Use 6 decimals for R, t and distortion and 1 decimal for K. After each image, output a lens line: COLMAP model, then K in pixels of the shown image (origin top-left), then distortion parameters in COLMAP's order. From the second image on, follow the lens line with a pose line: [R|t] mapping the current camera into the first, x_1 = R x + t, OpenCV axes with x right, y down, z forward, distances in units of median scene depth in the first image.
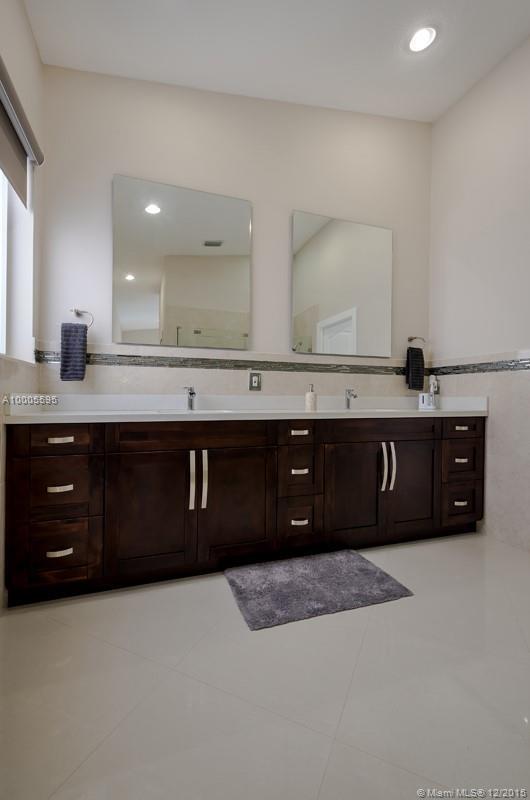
lens RADIAL K [[363.7, 0, 266.5], [0, 363.7, 399.2], [0, 0, 1]] dist [0.008432, -0.002293]
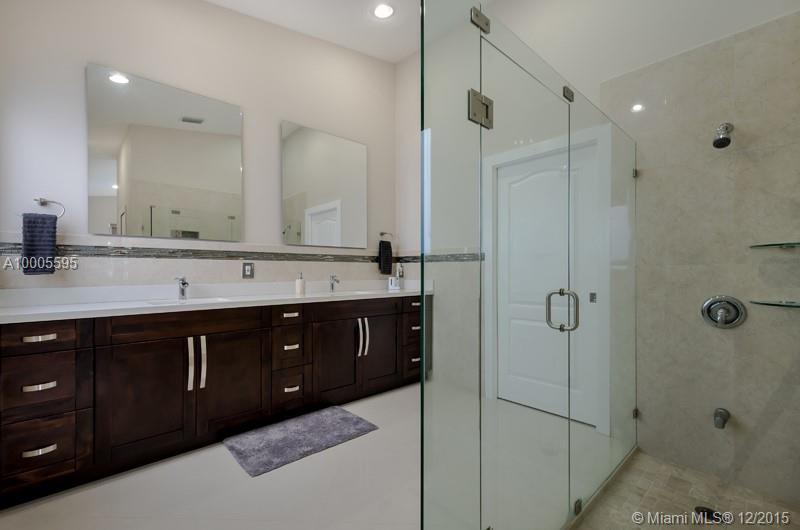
lens RADIAL K [[363.7, 0, 411.2], [0, 363.7, 273.5], [0, 0, 1]] dist [0.008432, -0.002293]
pose [[0.914005, -0.011300, 0.405546, -0.031549], [0.009952, 0.999936, 0.005433, -0.047198], [-0.405582, -0.000930, 0.914058, -0.256989]]
